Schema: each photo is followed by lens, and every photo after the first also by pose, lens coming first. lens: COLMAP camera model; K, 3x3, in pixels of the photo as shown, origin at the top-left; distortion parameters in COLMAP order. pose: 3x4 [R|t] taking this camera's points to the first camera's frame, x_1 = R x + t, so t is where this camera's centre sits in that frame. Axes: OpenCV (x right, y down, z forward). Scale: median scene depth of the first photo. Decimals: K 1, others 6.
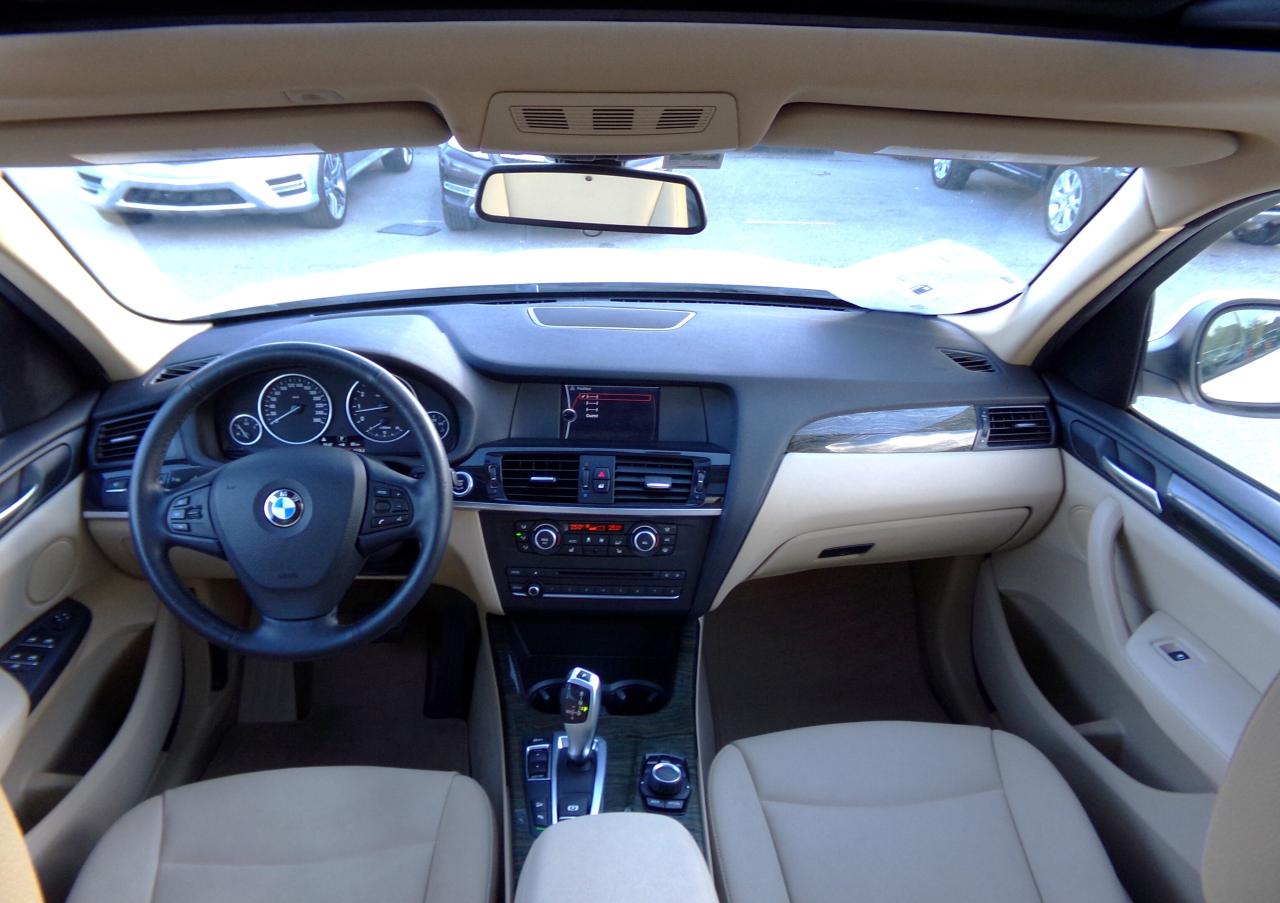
lens RADIAL K [[880.9, 0, 639.6], [0, 880.9, 454.5], [0, 0, 1]] dist [-0.041348, 0.053072]
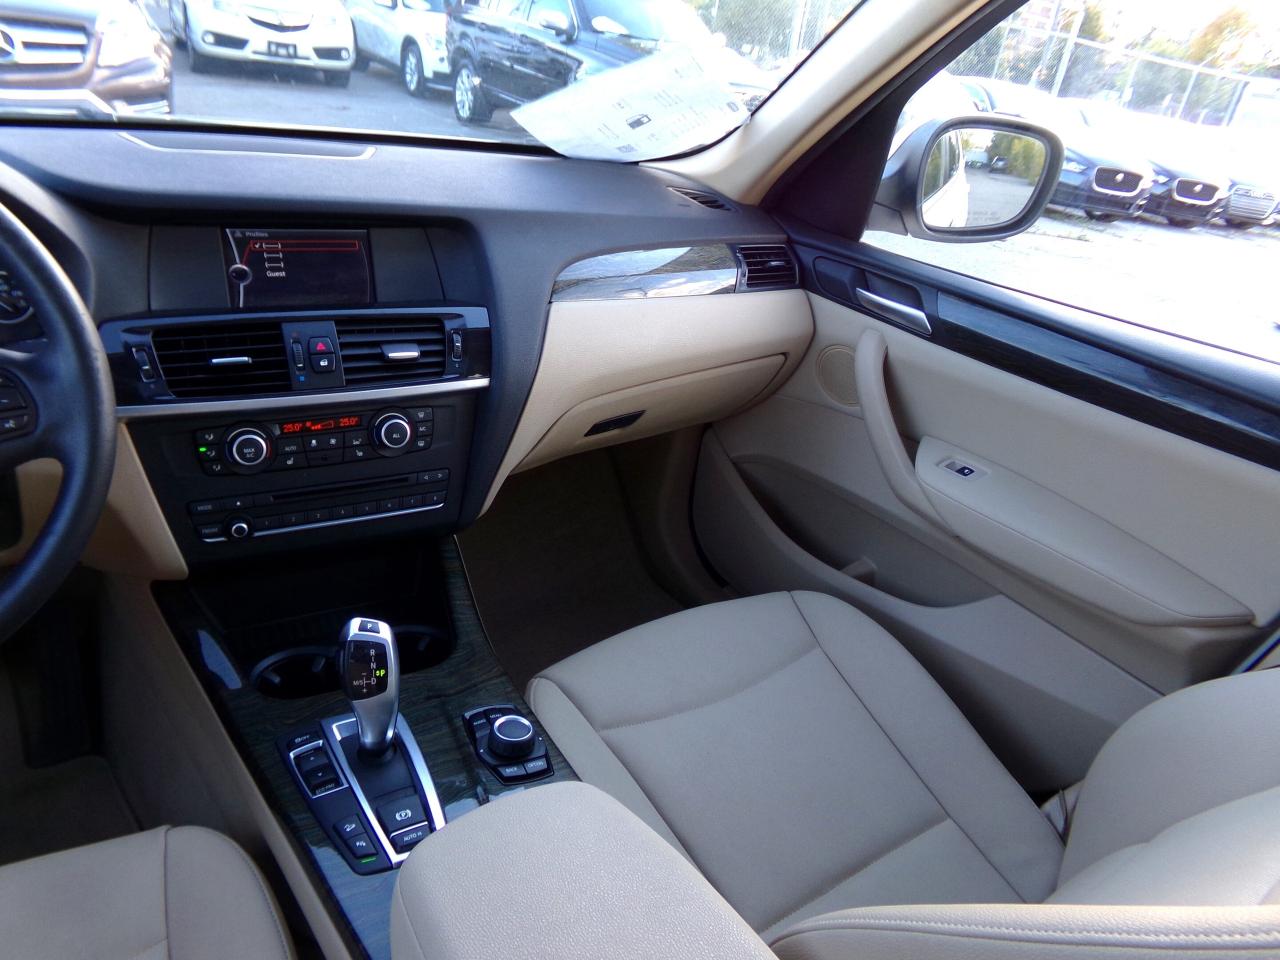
lens RADIAL K [[863.5, 0, 622.9], [0, 863.5, 479.5], [0, 0, 1]] dist [-0.024682, 0.029945]
pose [[0.870078, -0.150883, 0.469253, -0.166217], [0.114484, 0.987823, 0.105350, 0.080249], [-0.479435, -0.037941, 0.876757, 0.284561]]
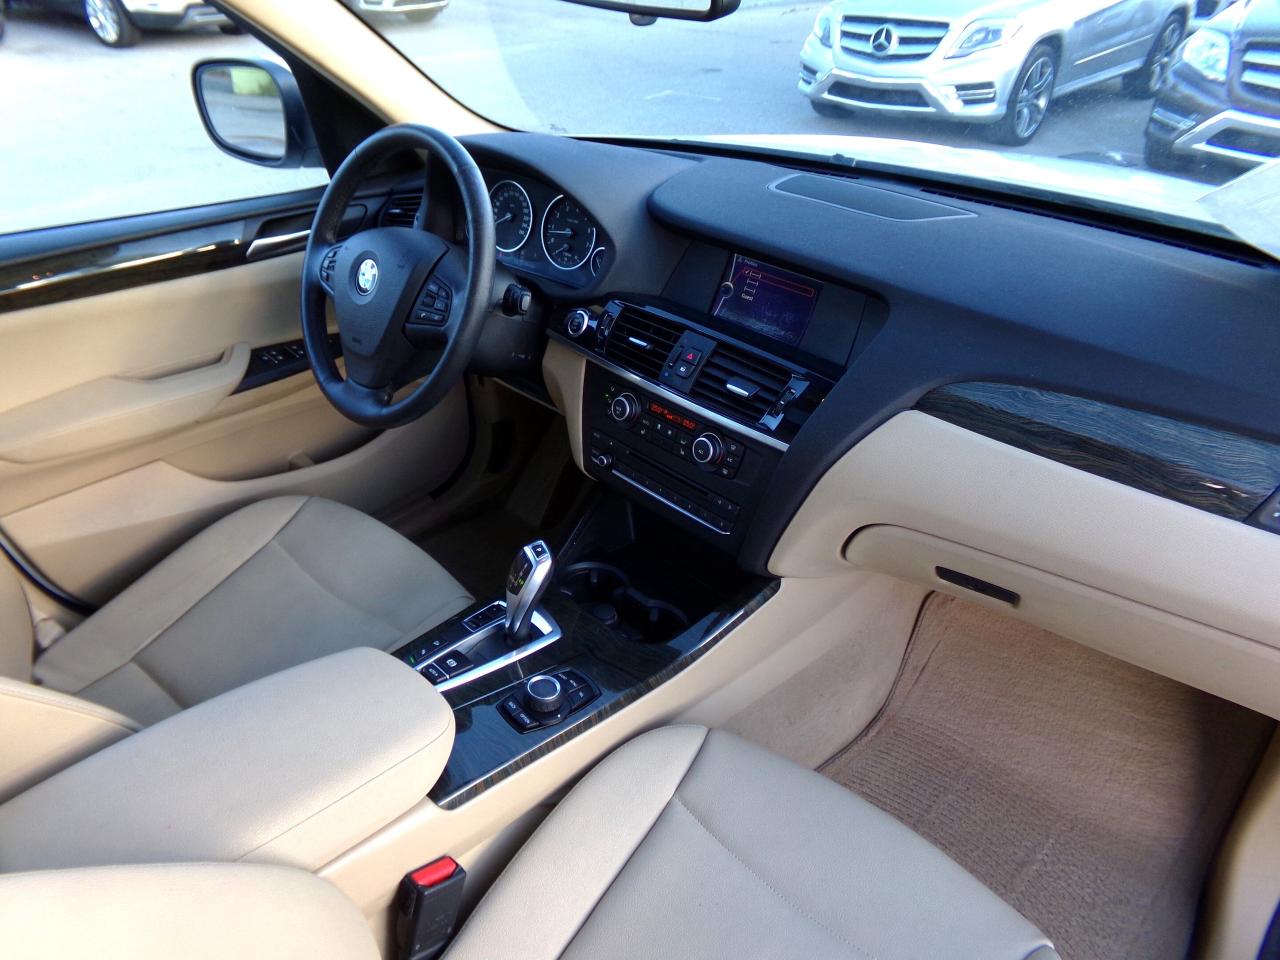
lens RADIAL K [[863.5, 0, 648.9], [0, 863.5, 479.7], [0, 0, 1]] dist [-0.024682, 0.029945]
pose [[0.690688, 0.367751, -0.622663, 0.467373], [-0.302316, 0.929025, 0.213347, -0.030470], [0.656929, 0.040885, 0.752844, 0.361056]]
